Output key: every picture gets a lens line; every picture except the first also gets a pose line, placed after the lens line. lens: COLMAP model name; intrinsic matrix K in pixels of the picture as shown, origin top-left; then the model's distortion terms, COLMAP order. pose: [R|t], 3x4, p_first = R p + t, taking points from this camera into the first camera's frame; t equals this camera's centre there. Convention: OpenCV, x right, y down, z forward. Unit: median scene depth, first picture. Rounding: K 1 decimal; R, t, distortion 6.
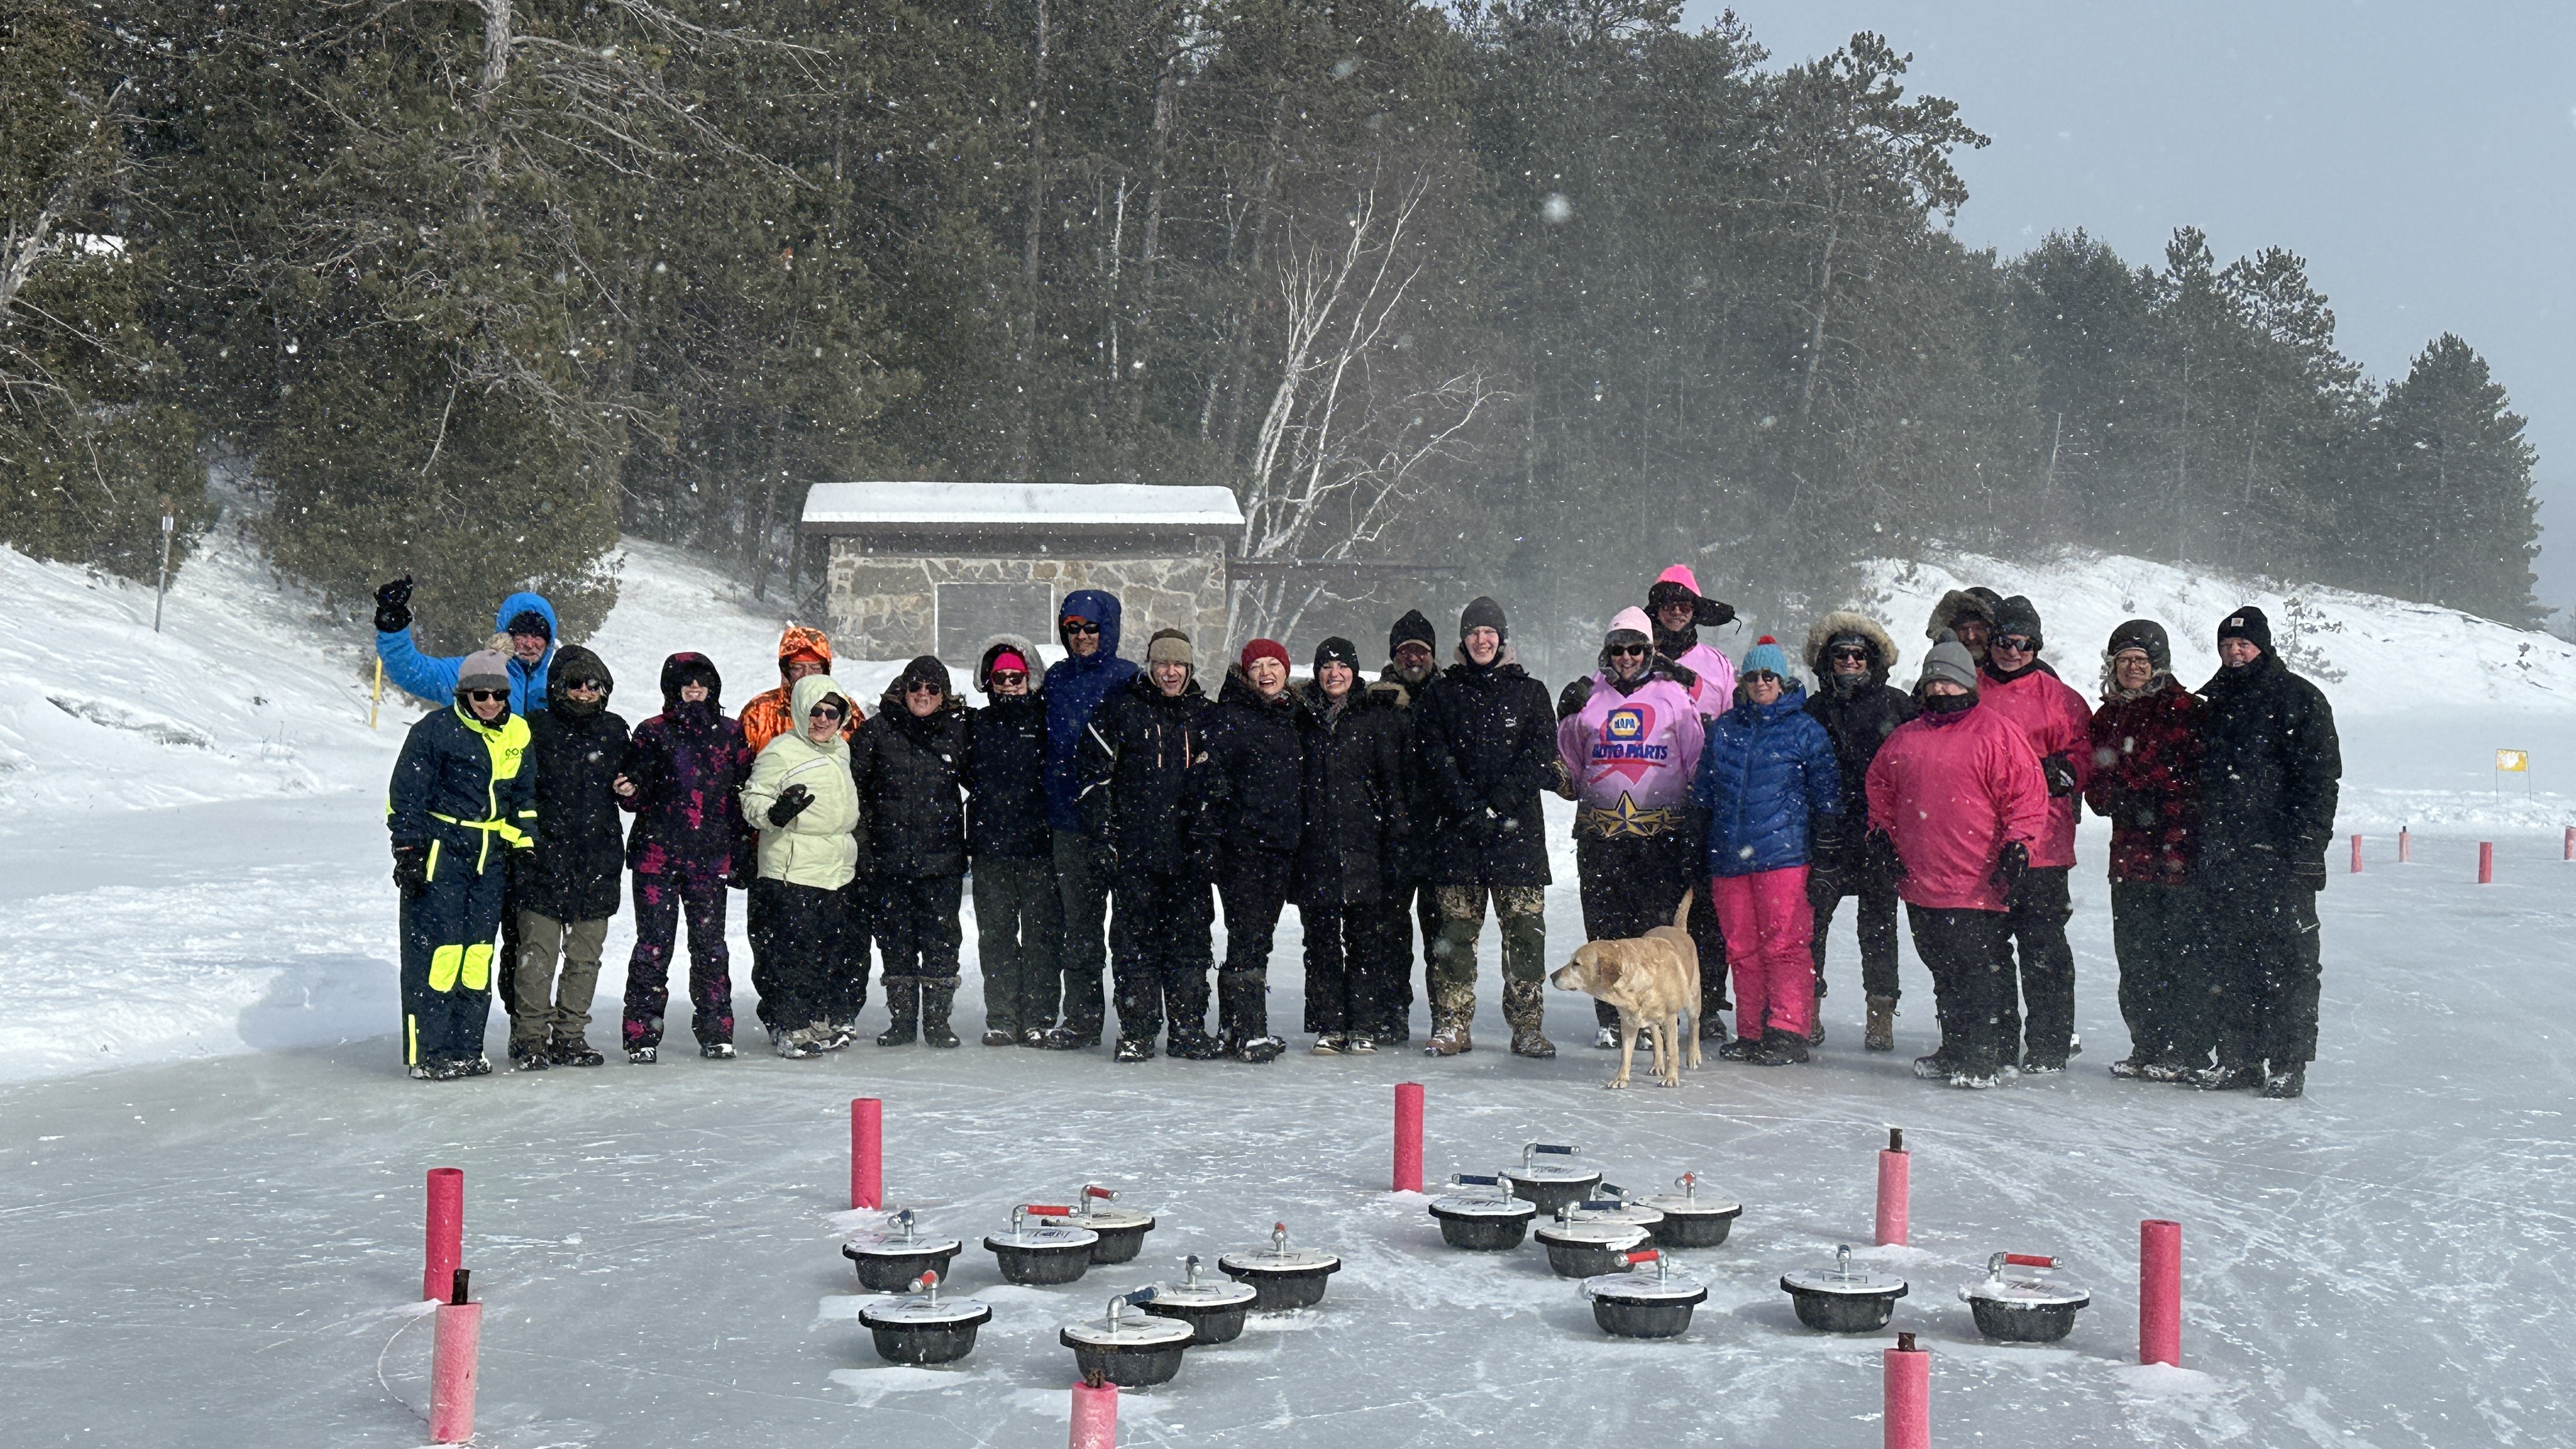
lens RADIAL K [[3477.7, 0, 1218.2], [0, 3477.7, 673.4], [0, 0, 1]] dist [0.158266, 0.000000]
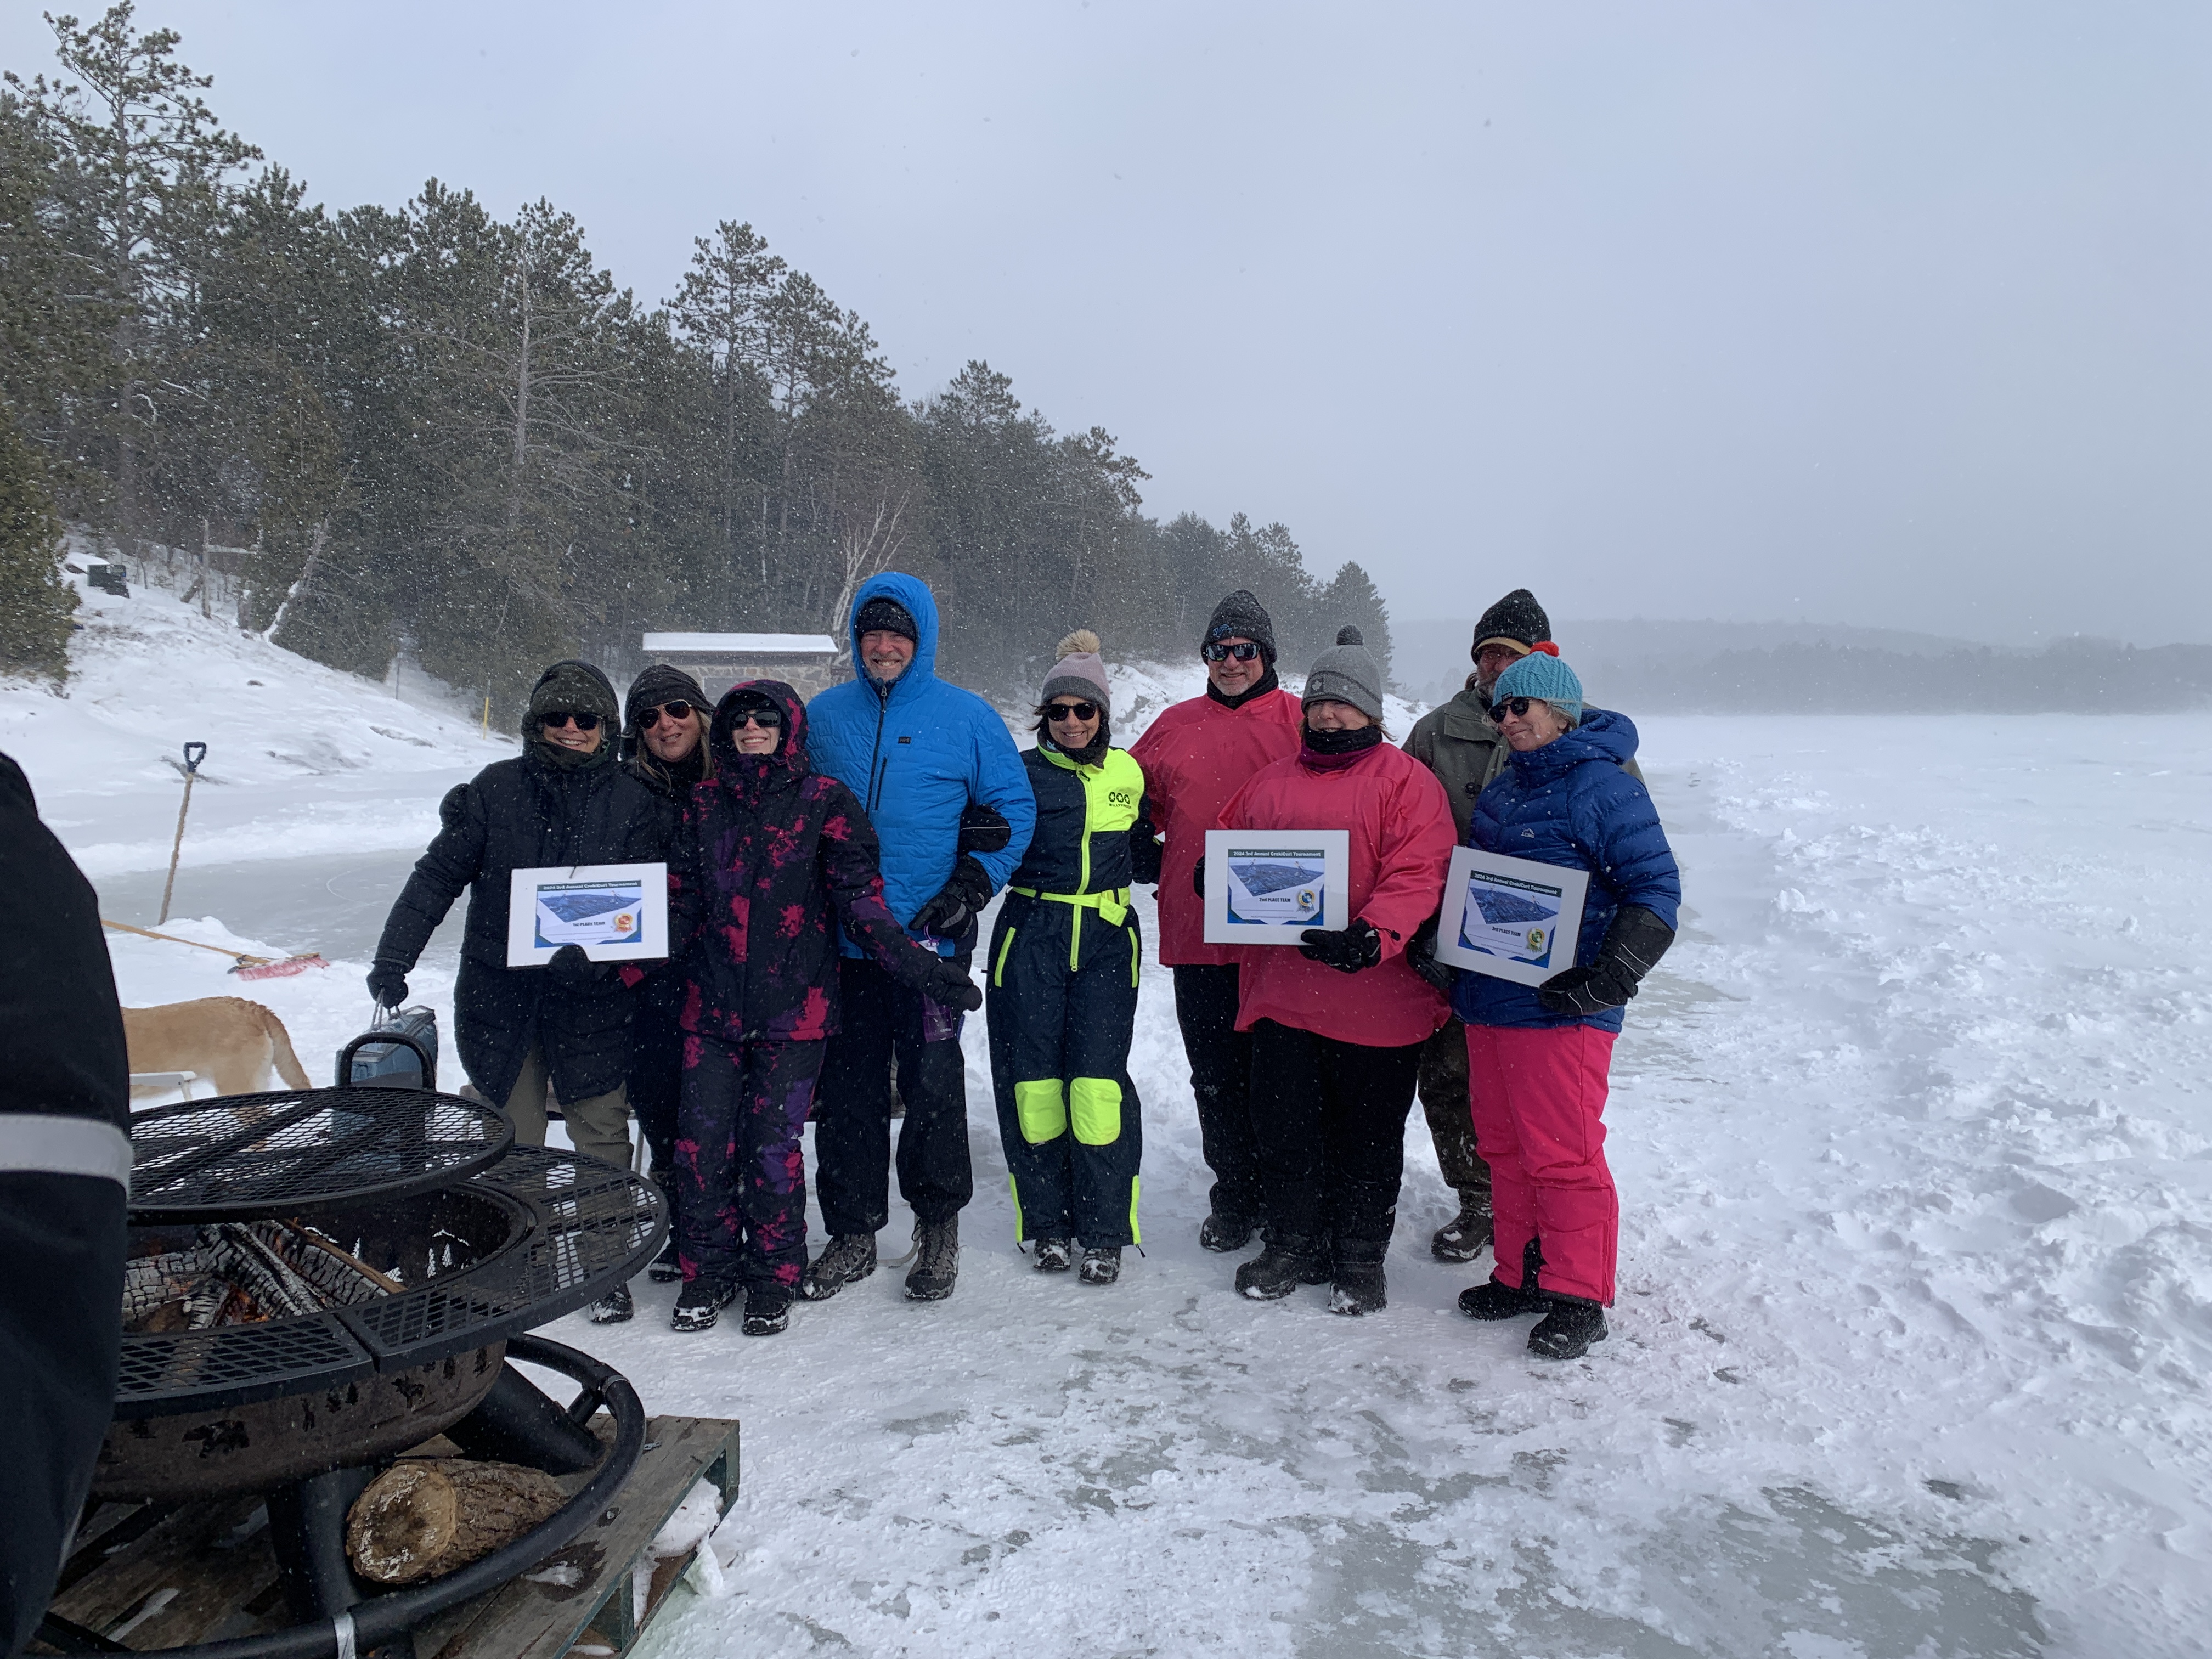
lens RADIAL K [[1737.7, 0, 1082.5], [0, 1737.7, 842.5], [0, 0, 1]] dist [0.027253, -0.017924]
pose [[0.985445, -0.018940, 0.168937, -0.023276], [0.006611, 0.997292, 0.073243, 0.000348], [-0.169866, -0.071061, 0.982902, -0.144966]]
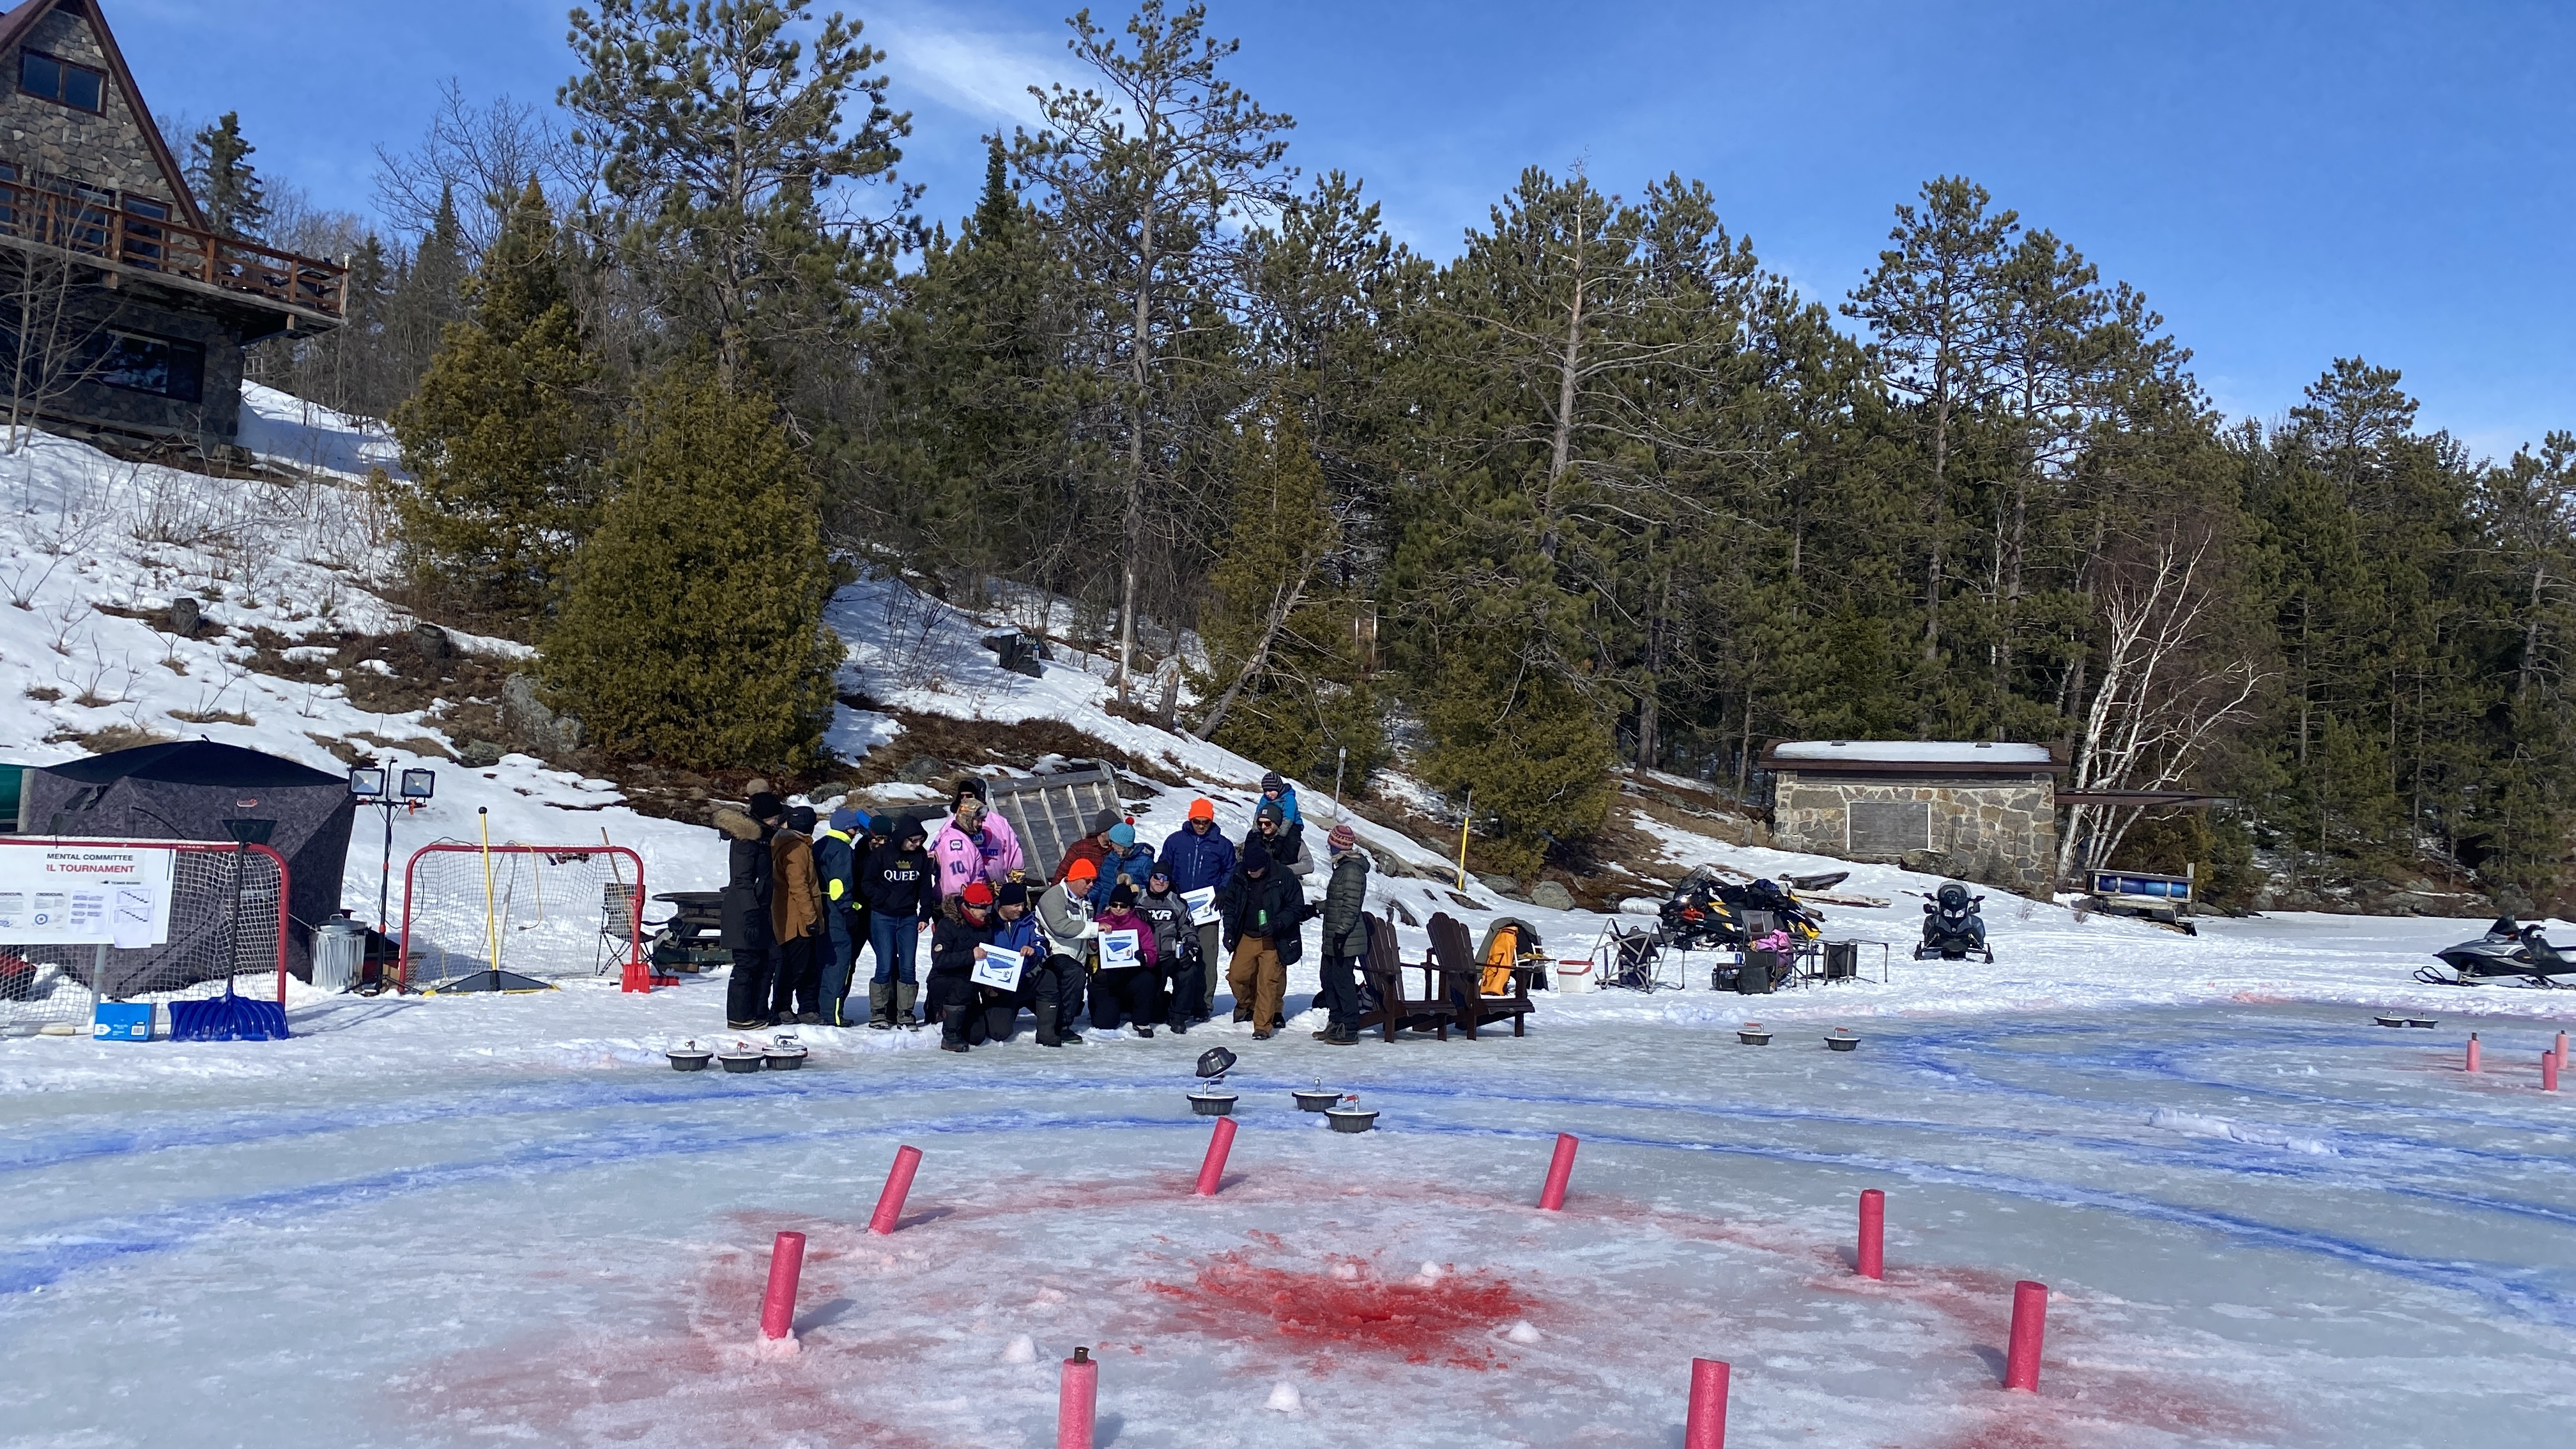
lens RADIAL K [[1988.6, 0, 1263.6], [0, 1988.6, 615.9], [0, 0, 1]] dist [0.066660, -0.103160]
pose [[0.922562, -0.015779, -0.385527, 0.016556], [-0.029566, 0.993335, -0.111407, -0.001198], [0.384715, 0.114179, 0.915946, 0.069961]]
